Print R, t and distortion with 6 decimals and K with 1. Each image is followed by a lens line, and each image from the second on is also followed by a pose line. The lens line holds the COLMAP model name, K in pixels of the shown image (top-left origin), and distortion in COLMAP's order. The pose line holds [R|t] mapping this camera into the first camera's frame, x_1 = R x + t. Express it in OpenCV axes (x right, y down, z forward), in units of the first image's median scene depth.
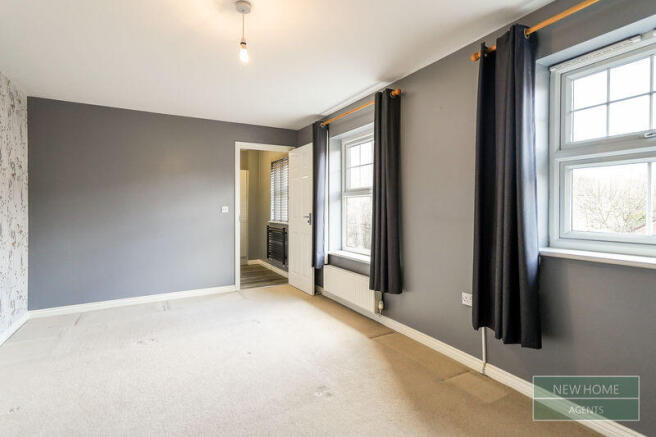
lens RADIAL K [[317.7, 0, 328.0], [0, 317.7, 218.5], [0, 0, 1]] dist [0.001254, 0.000063]
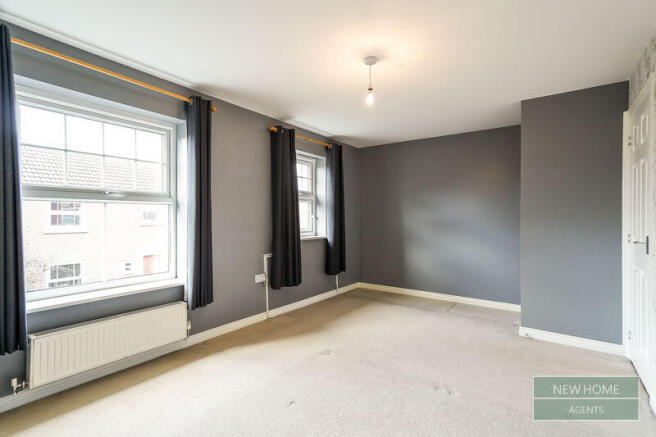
lens RADIAL K [[317.7, 0, 328.0], [0, 317.7, 218.5], [0, 0, 1]] dist [0.001254, 0.000063]
pose [[-0.416745, -0.019666, 0.908811, -0.881652], [0.013190, 0.999530, 0.027677, -0.060128], [-0.908928, 0.023522, -0.416290, 1.071970]]
